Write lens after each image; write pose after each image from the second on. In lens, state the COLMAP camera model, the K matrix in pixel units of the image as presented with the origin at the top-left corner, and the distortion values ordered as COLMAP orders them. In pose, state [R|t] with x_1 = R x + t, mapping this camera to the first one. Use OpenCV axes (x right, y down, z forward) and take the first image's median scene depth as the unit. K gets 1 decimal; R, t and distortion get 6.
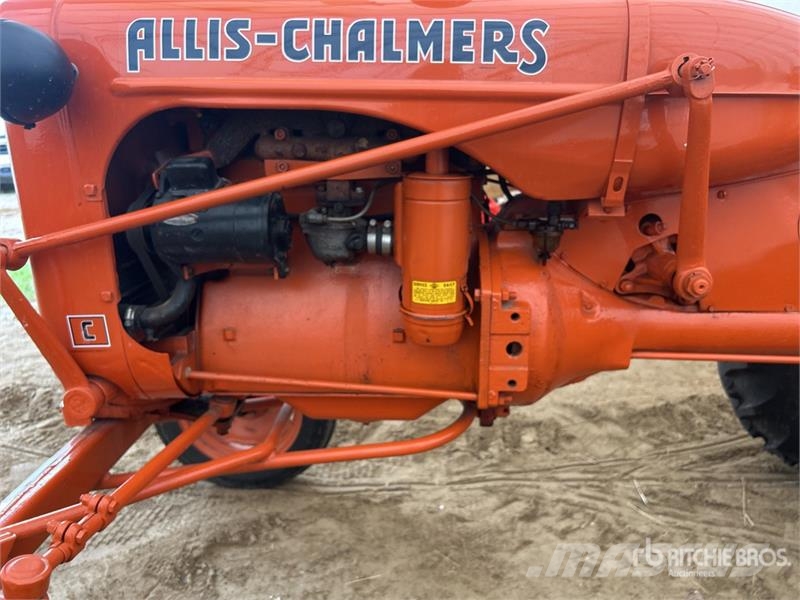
lens RADIAL K [[608.8, 0, 406.9], [0, 608.8, 302.6], [0, 0, 1]] dist [0.050591, -0.059795]
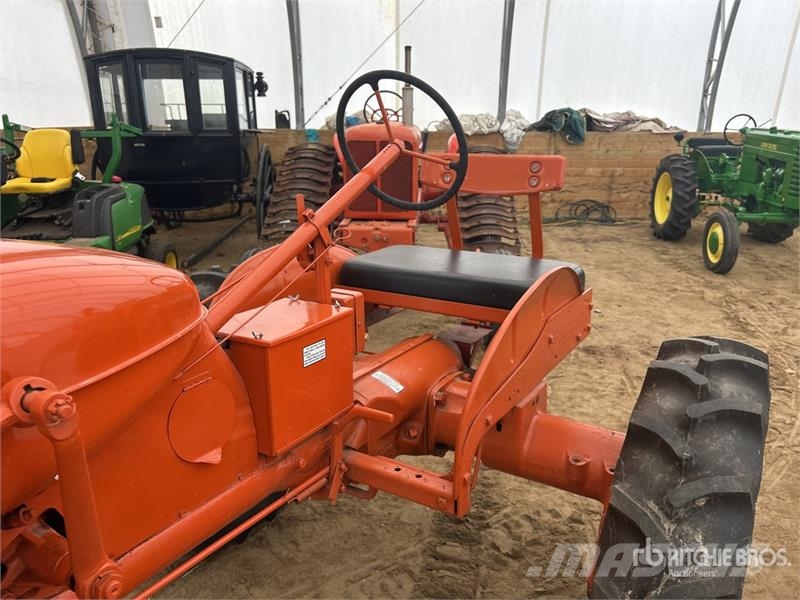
lens RADIAL K [[608.8, 0, 413.3], [0, 608.8, 308.0], [0, 0, 1]] dist [0.050591, -0.059795]
pose [[0.469106, -0.235135, 0.851265, 0.040680], [0.249115, 0.959993, 0.127888, -0.375481], [-0.847279, 0.152069, 0.508914, 0.151136]]
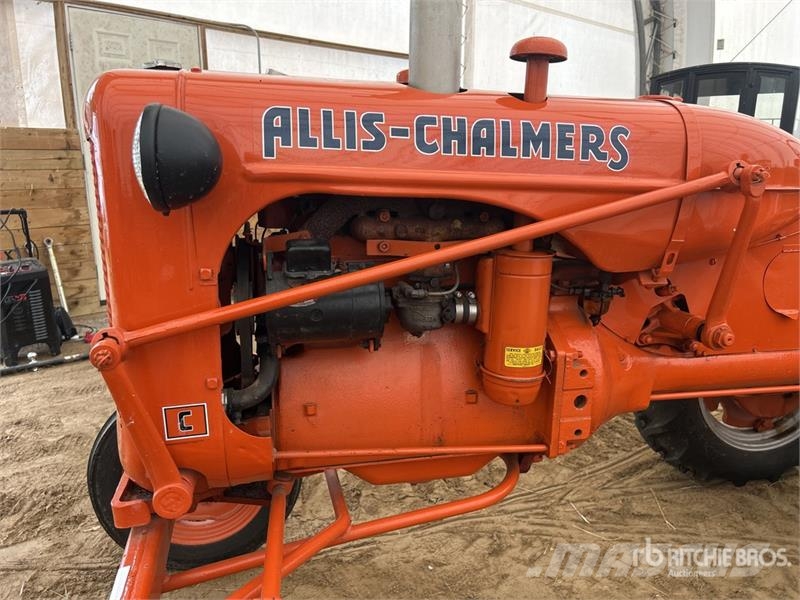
lens RADIAL K [[608.8, 0, 402.2], [0, 608.8, 304.0], [0, 0, 1]] dist [0.050591, -0.059795]
pose [[0.957261, -0.038784, 0.286615, -0.468667], [0.055180, 0.997256, -0.049349, -0.068073], [-0.283915, 0.063056, 0.956774, -0.000998]]
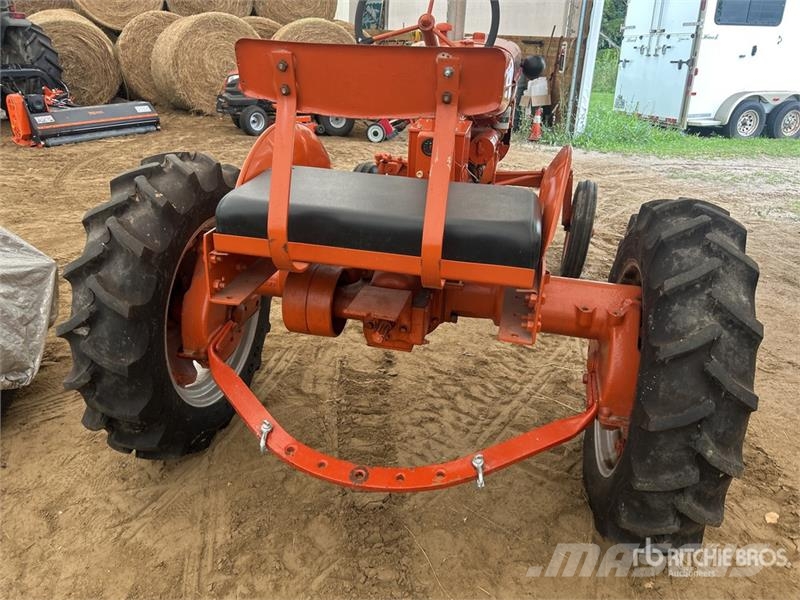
lens RADIAL K [[608.8, 0, 397.4], [0, 608.8, 307.5], [0, 0, 1]] dist [0.050591, -0.059795]
pose [[-0.169307, 0.426381, -0.888557, 3.352511], [-0.318247, 0.829624, 0.458741, -0.689975], [0.932767, 0.360449, -0.004766, 1.173252]]
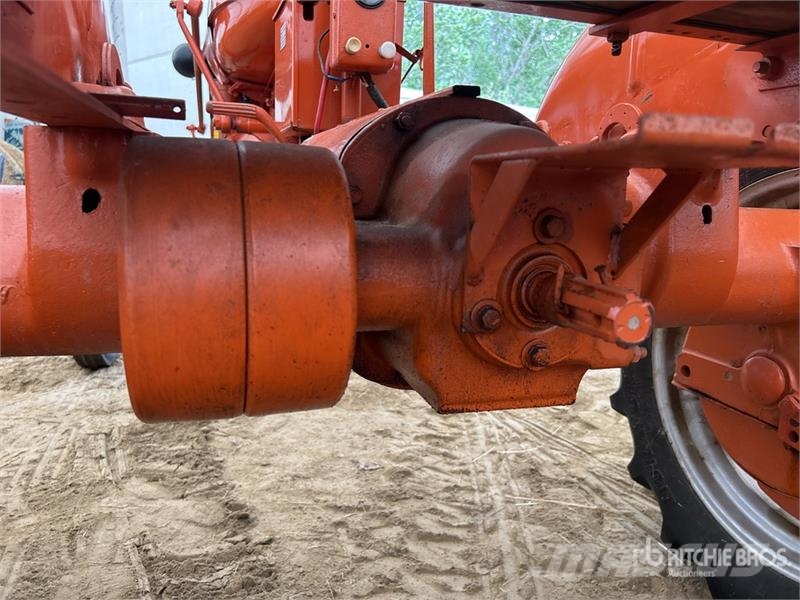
lens RADIAL K [[608.8, 0, 397.9], [0, 608.8, 301.8], [0, 0, 1]] dist [0.050591, -0.059795]
pose [[0.340210, 0.198953, -0.919062, 2.264262], [-0.300411, 0.949141, 0.094261, 0.124912], [0.891073, 0.244028, 0.382675, 0.866412]]
